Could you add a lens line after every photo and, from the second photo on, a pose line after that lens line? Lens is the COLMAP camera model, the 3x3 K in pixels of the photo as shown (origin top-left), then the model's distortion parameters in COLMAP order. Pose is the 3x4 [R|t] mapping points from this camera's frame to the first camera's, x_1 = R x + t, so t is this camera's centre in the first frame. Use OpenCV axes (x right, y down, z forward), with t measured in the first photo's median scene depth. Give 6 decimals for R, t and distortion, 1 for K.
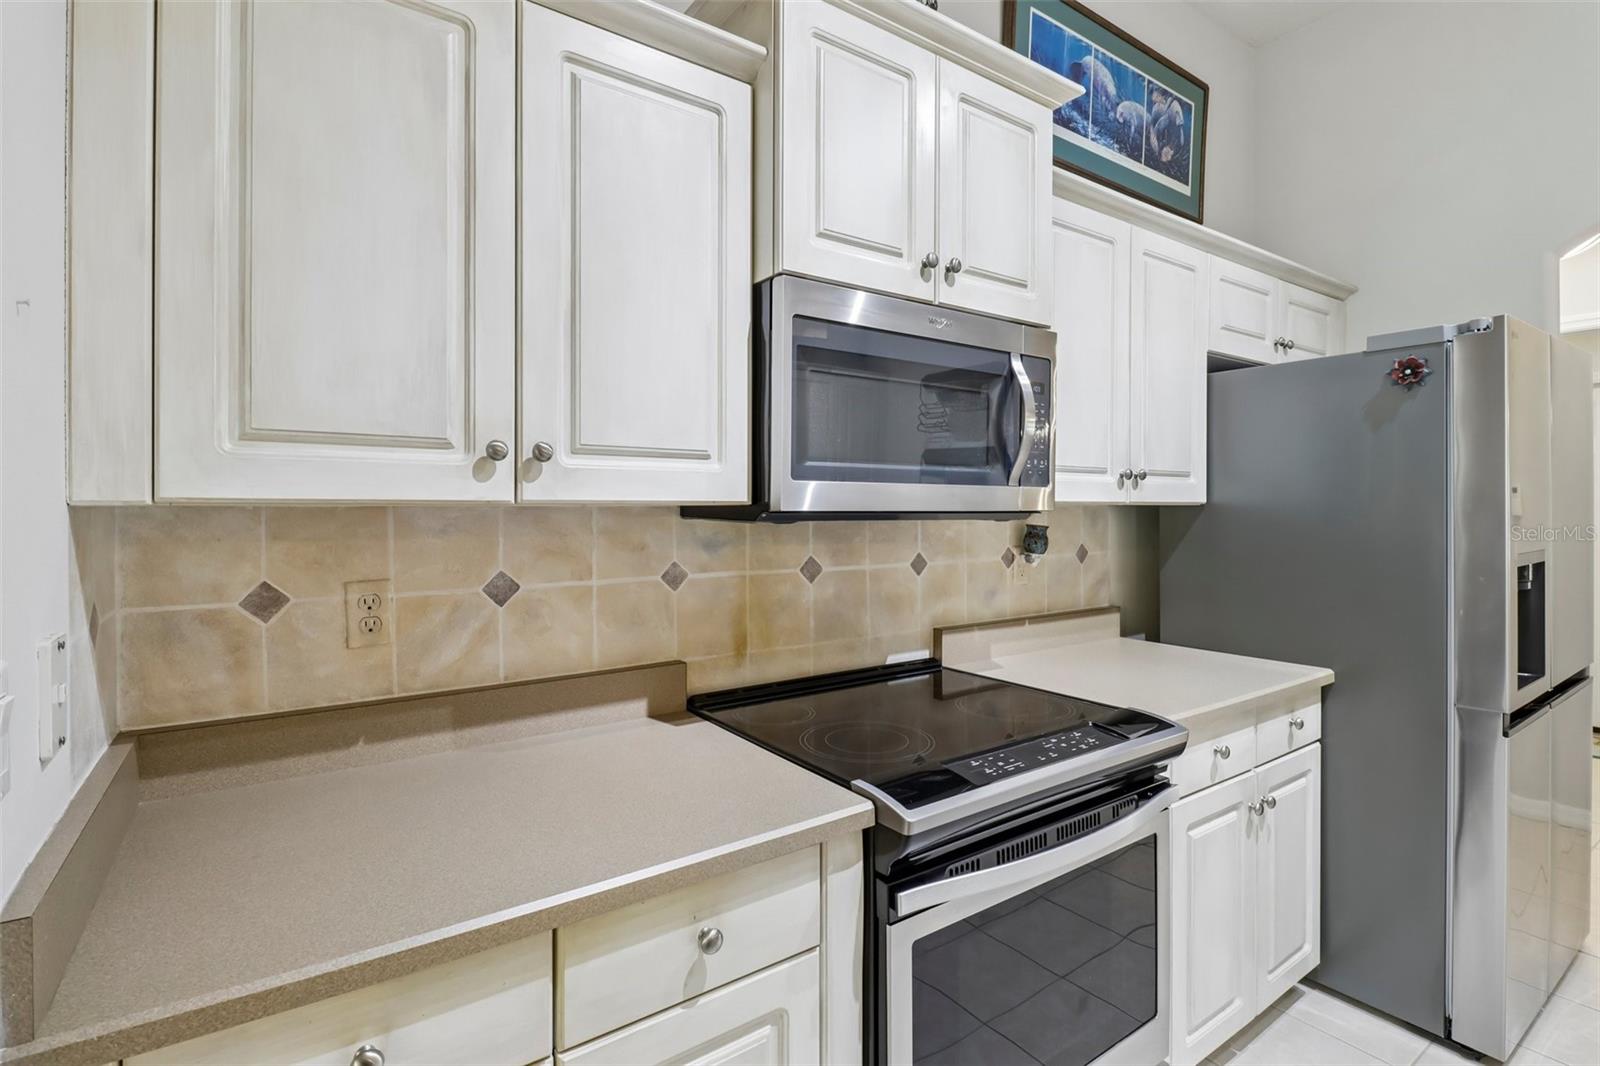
lens RADIAL K [[747.1, 0, 793.0], [0, 747.1, 510.8], [0, 0, 1]] dist [0.017363, -0.017002]
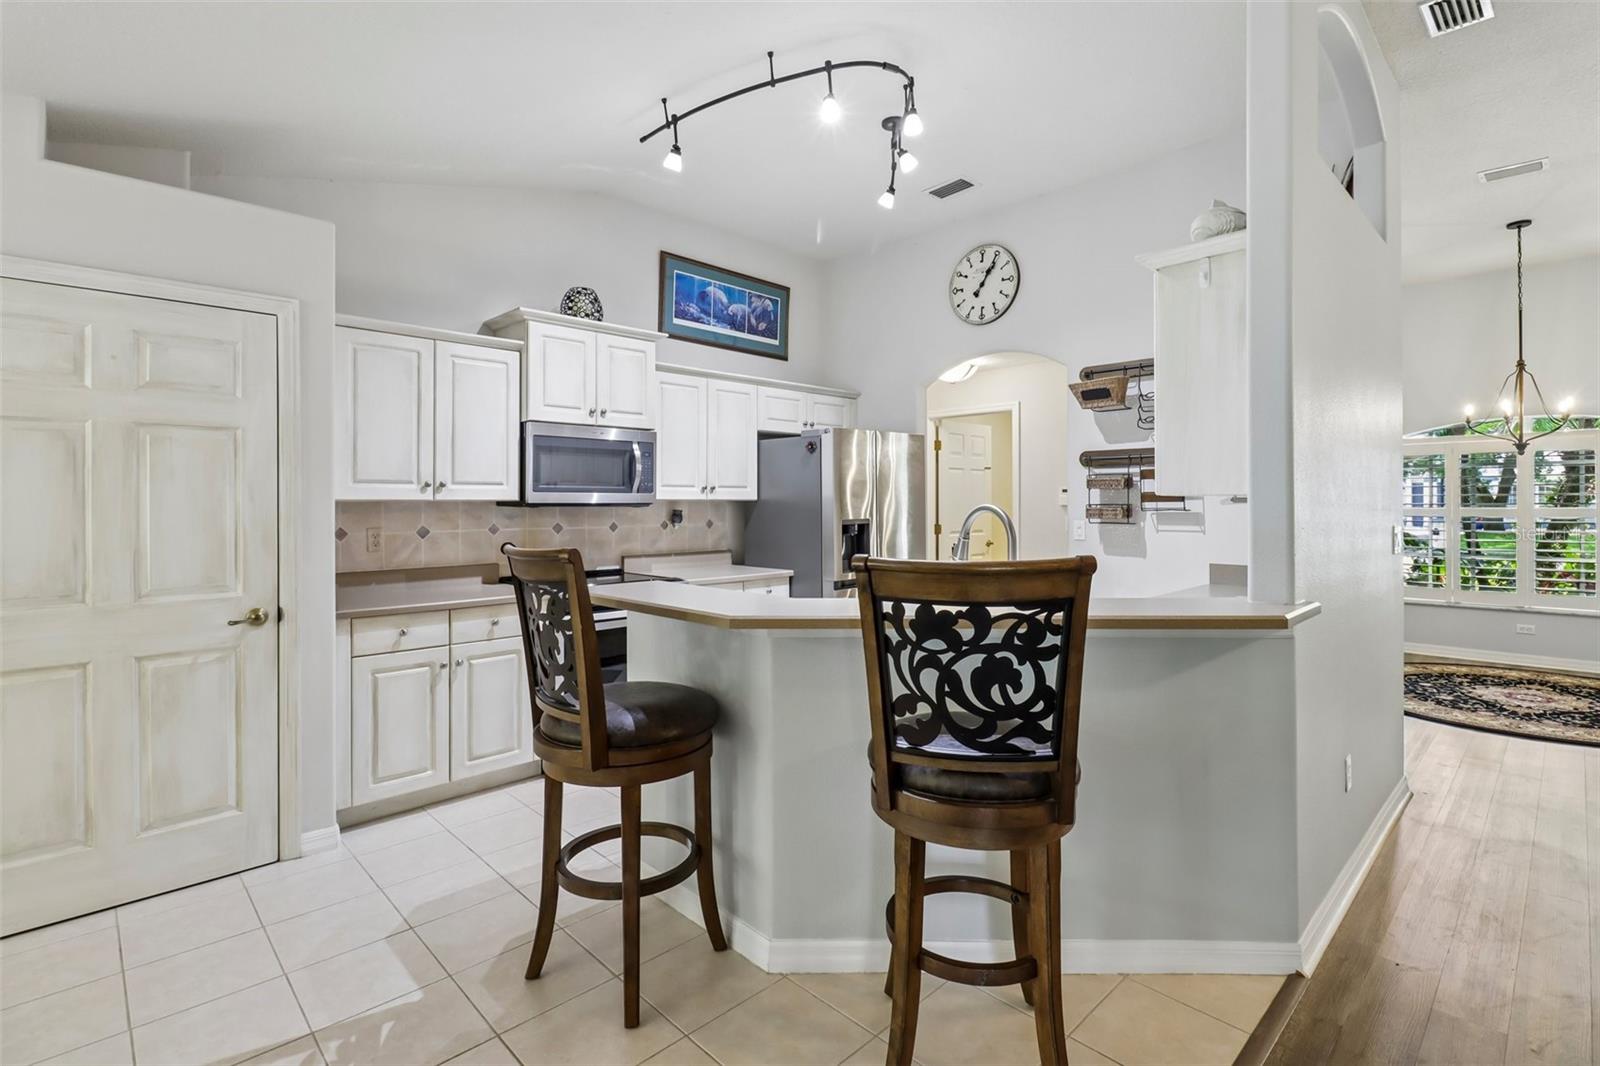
lens RADIAL K [[751.5, 0, 802.3], [0, 751.5, 503.5], [0, 0, 1]] dist [0.019831, -0.017195]
pose [[0.985239, -0.001552, 0.171180, 0.416358], [0.002026, 0.999995, -0.002596, 0.009170], [-0.171175, 0.002904, 0.985236, -1.622193]]
